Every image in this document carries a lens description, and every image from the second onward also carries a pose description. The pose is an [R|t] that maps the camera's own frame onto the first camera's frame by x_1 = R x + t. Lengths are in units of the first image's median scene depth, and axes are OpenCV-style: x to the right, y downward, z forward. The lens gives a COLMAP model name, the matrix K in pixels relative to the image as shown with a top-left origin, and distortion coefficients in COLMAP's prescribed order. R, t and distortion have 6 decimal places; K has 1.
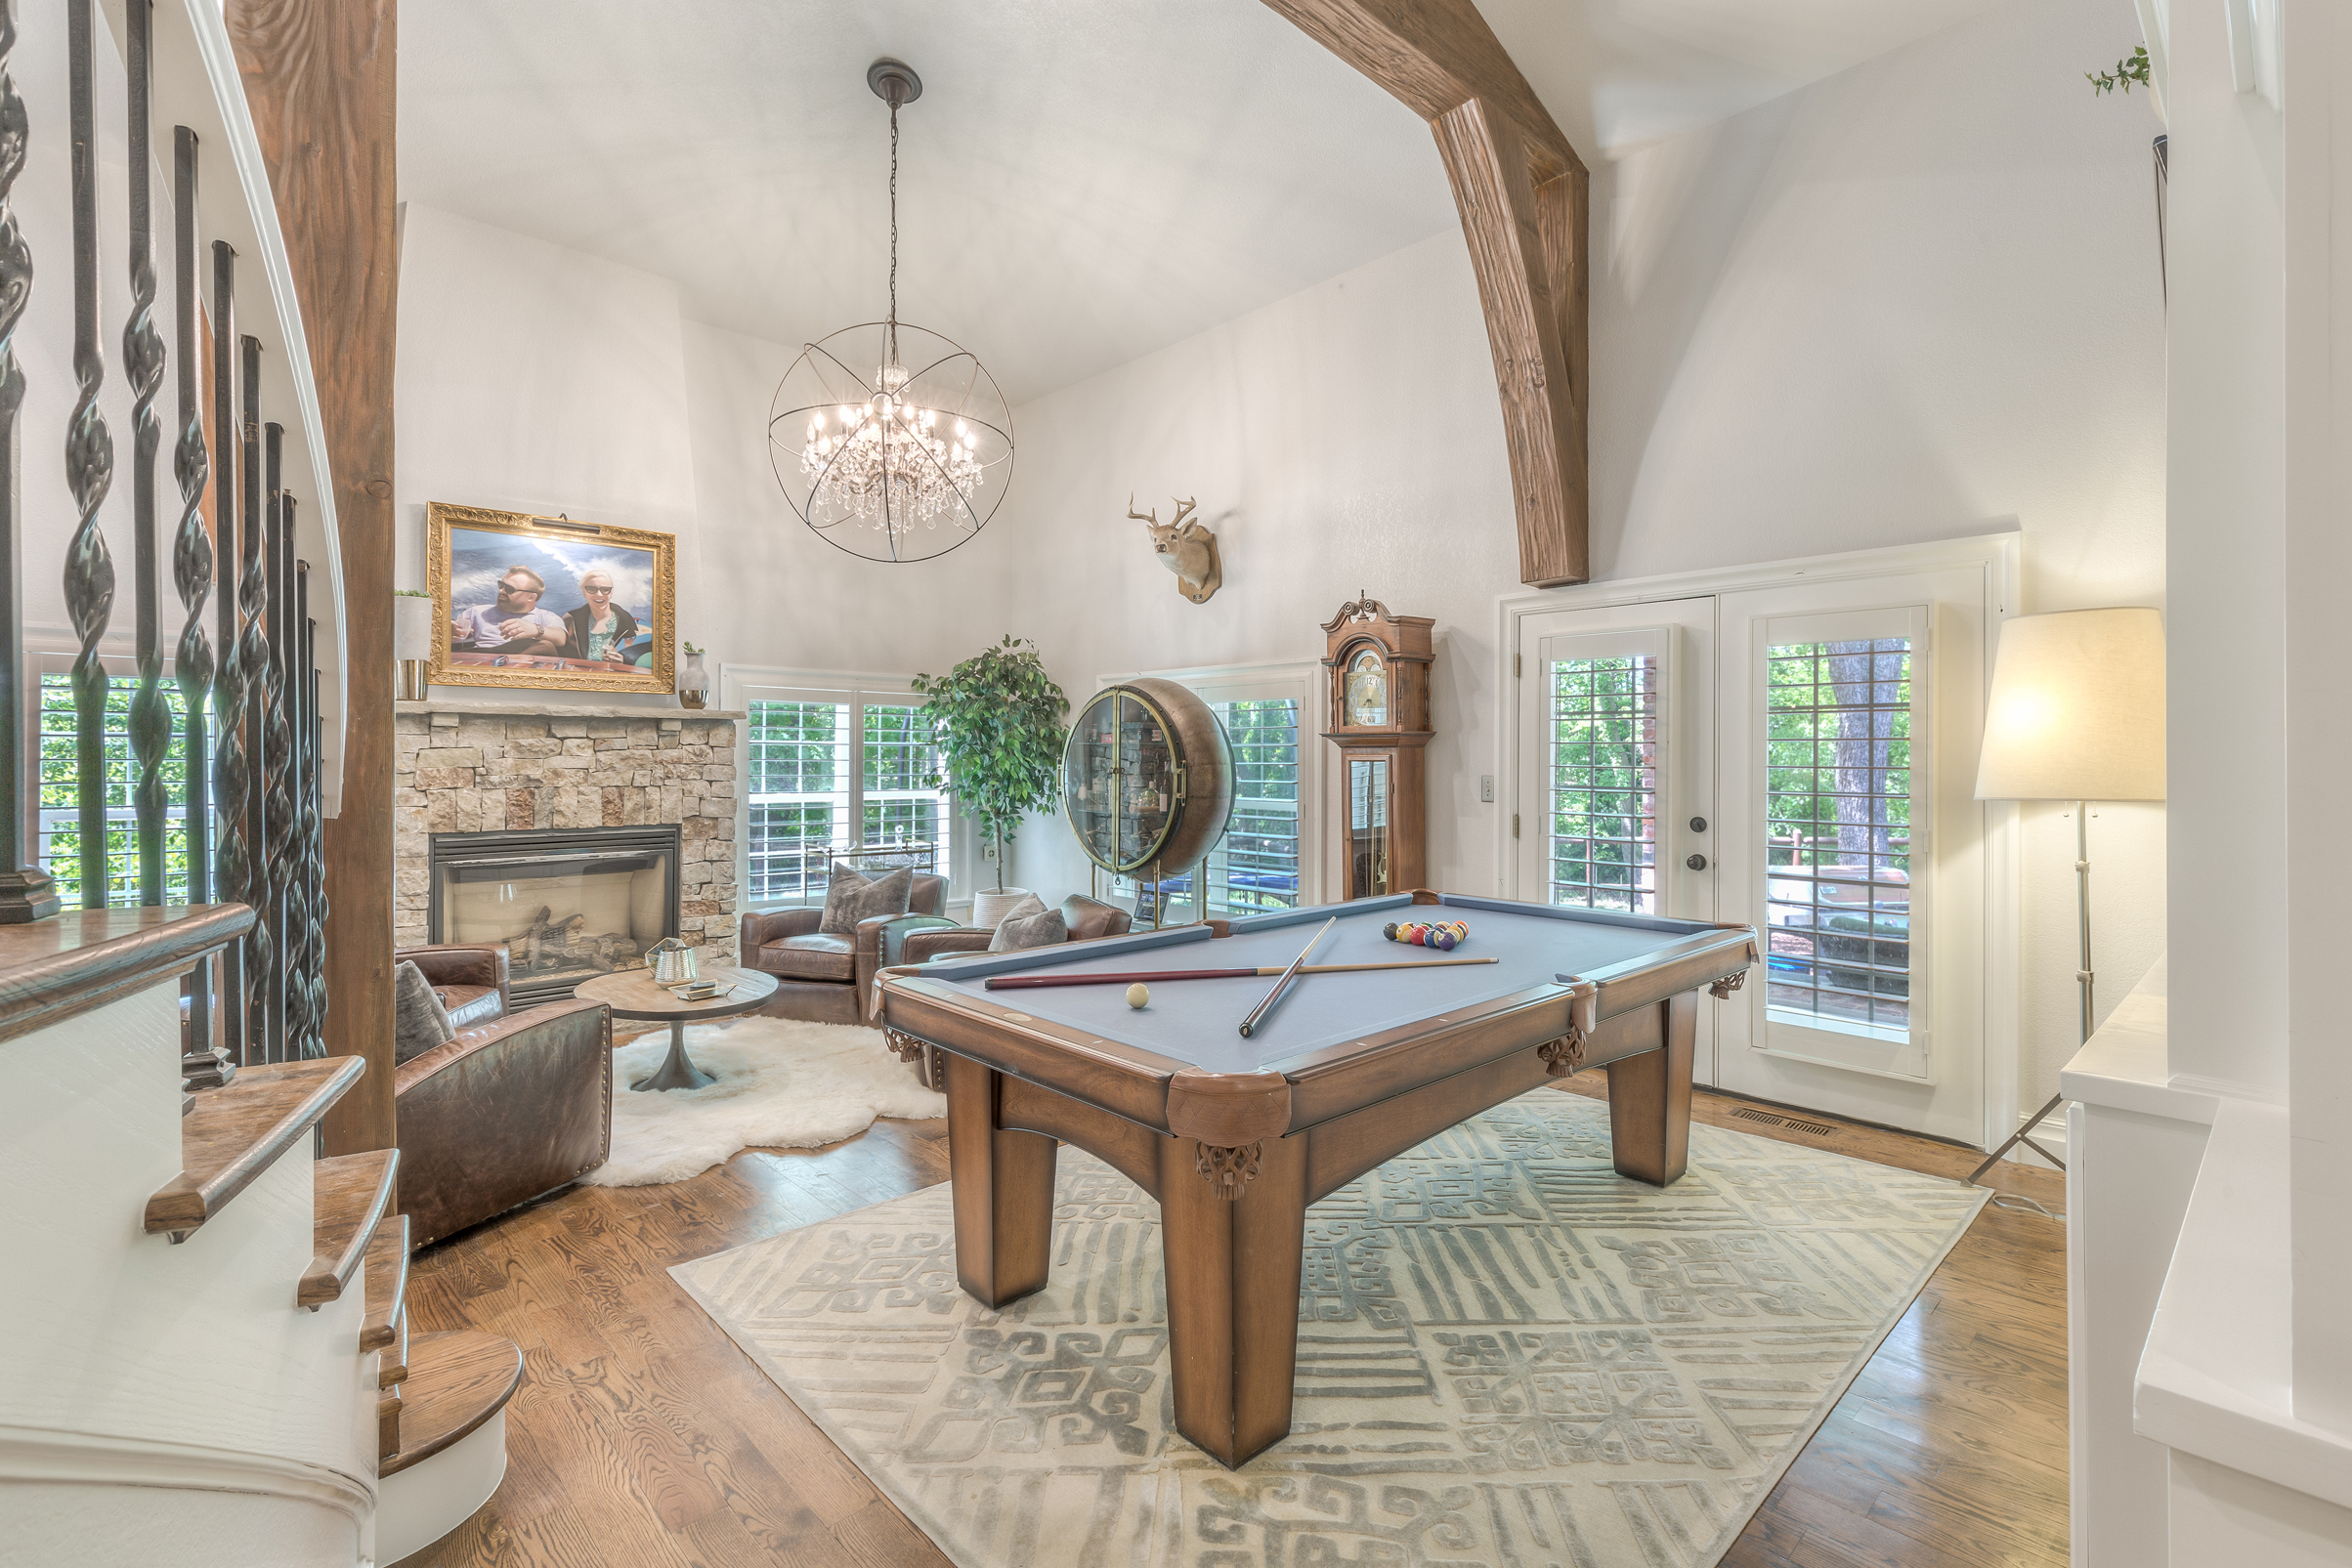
lens RADIAL K [[1072.2, 0, 1200.9], [0, 1072.2, 756.4], [0, 0, 1]] dist [-0.001405, -0.000172]
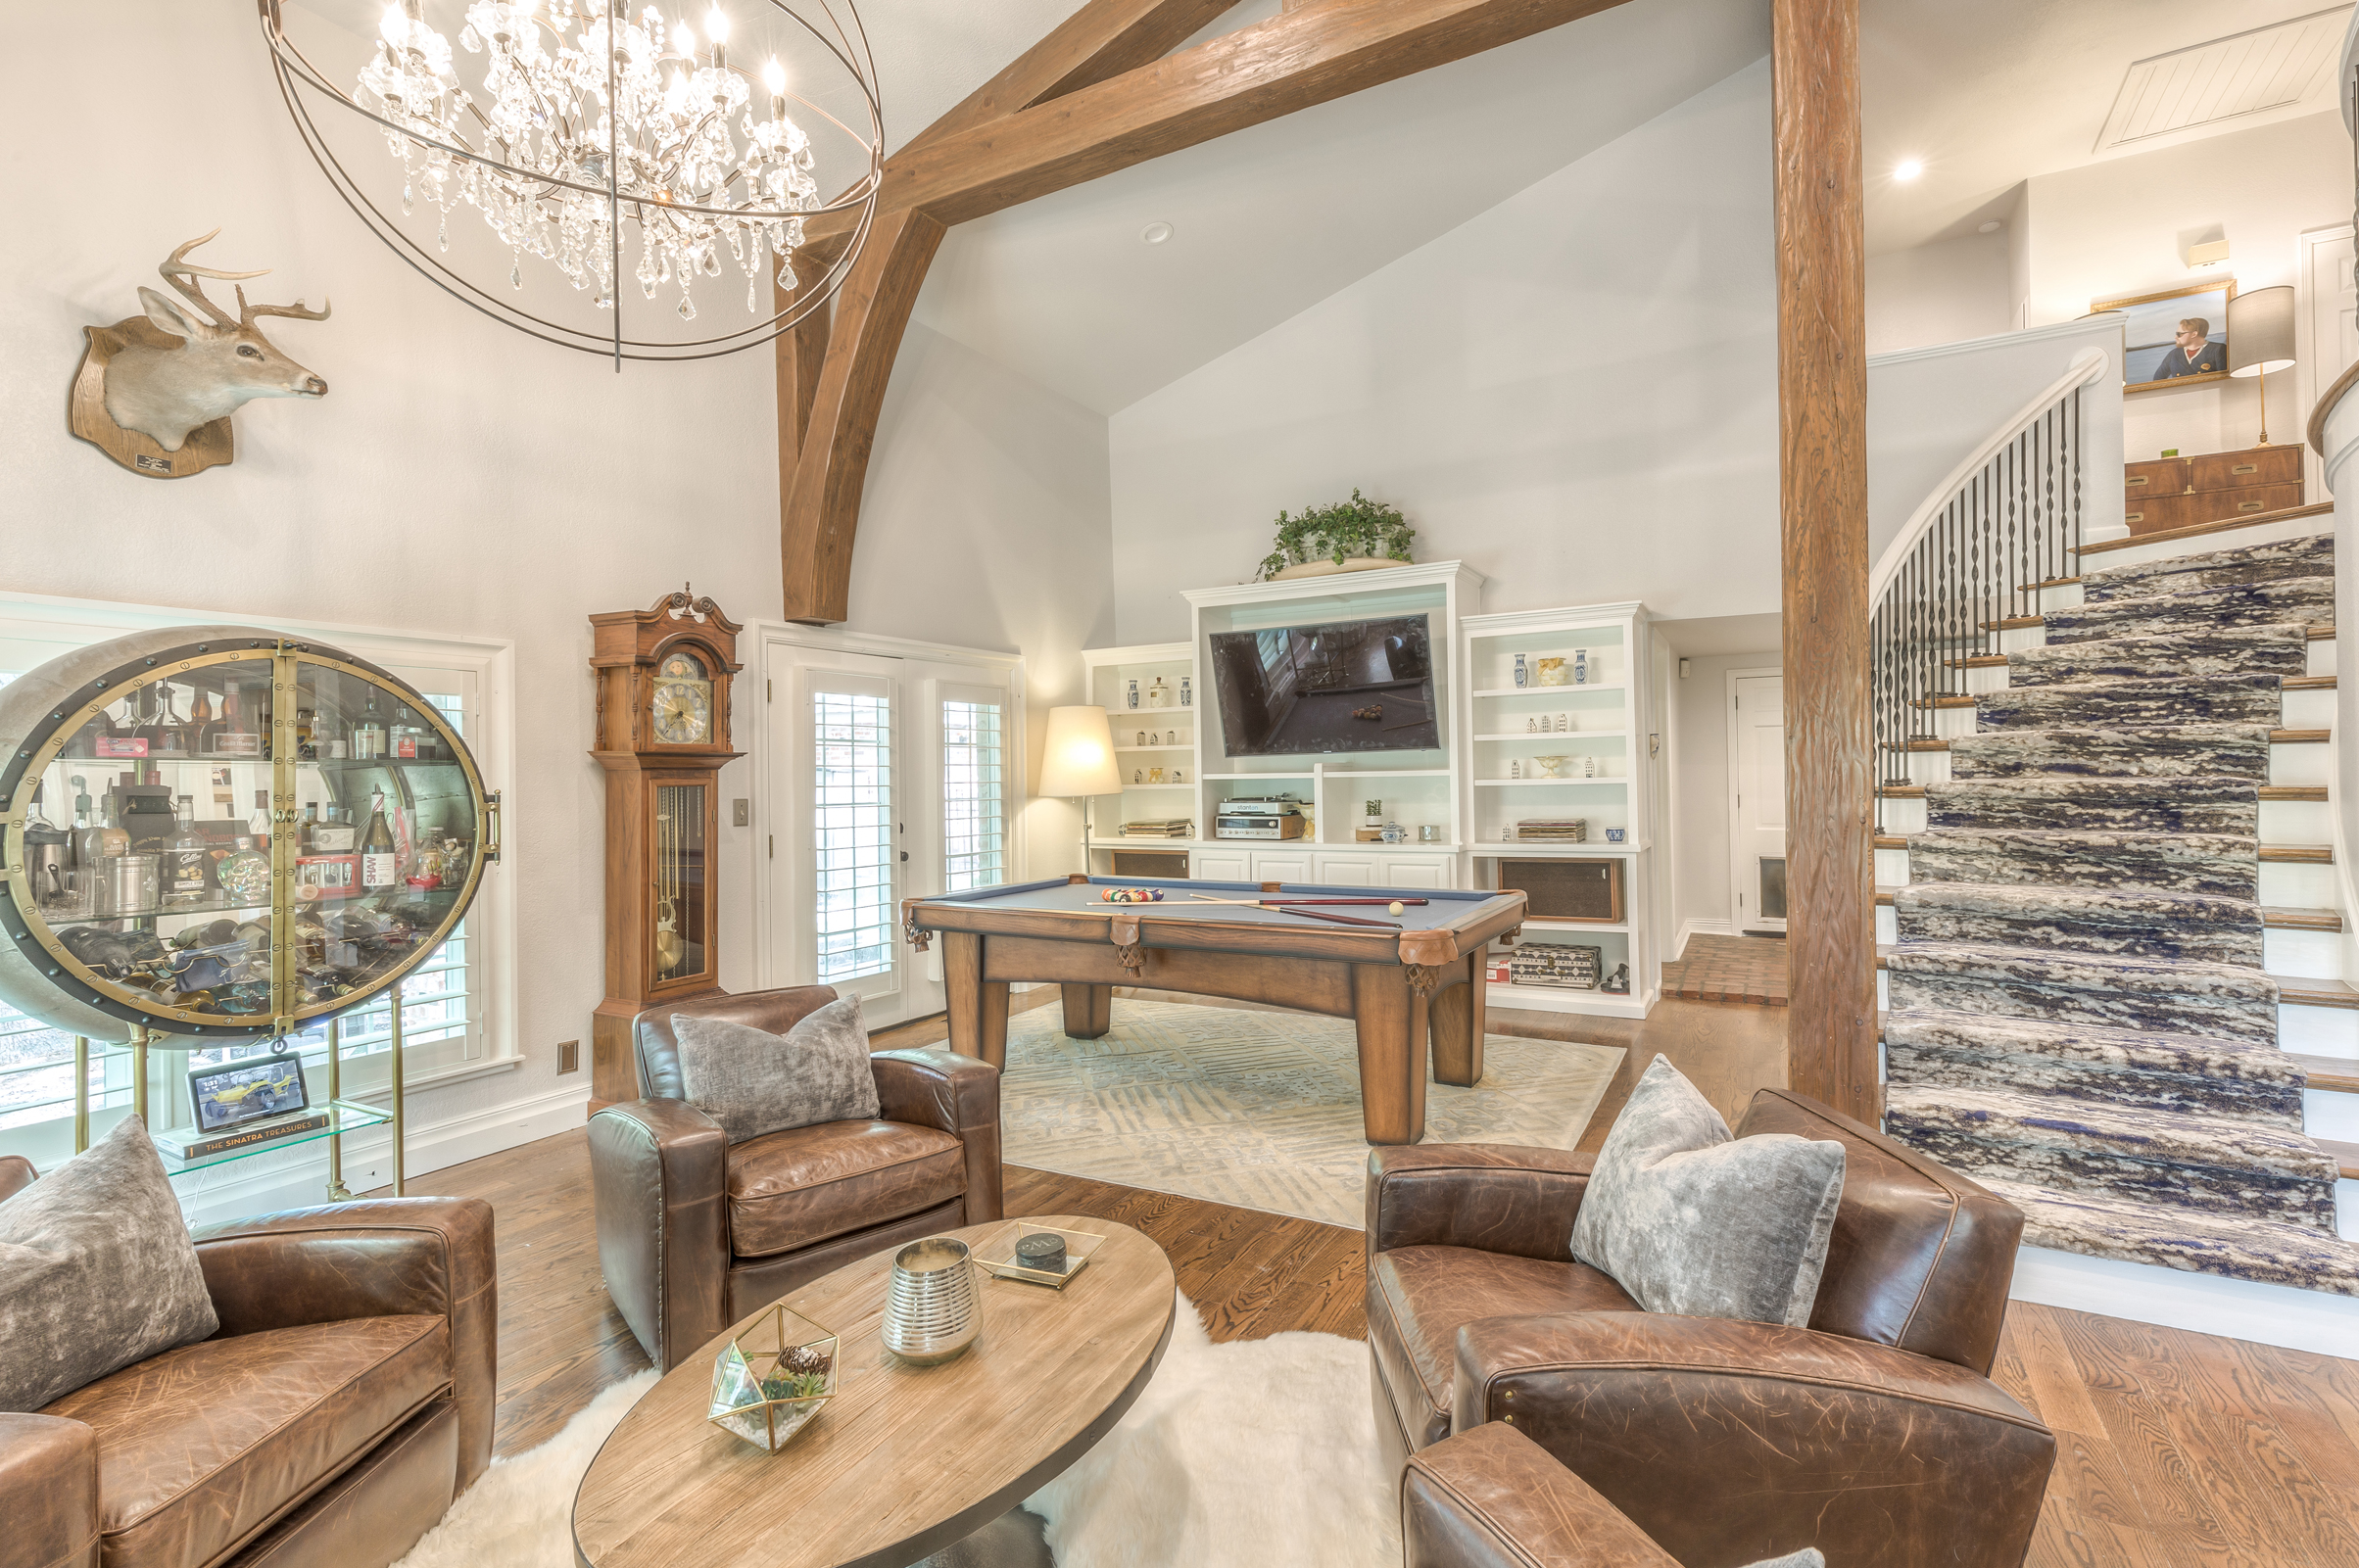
lens RADIAL K [[1051.8, 0, 1206.4], [0, 1051.8, 760.6], [0, 0, 1]] dist [-0.000294, -0.000495]
pose [[-0.310826, 0.013671, 0.950368, -0.712491], [0.015429, 0.999837, -0.009336, -0.001639], [-0.950342, 0.011761, -0.310987, 0.821386]]
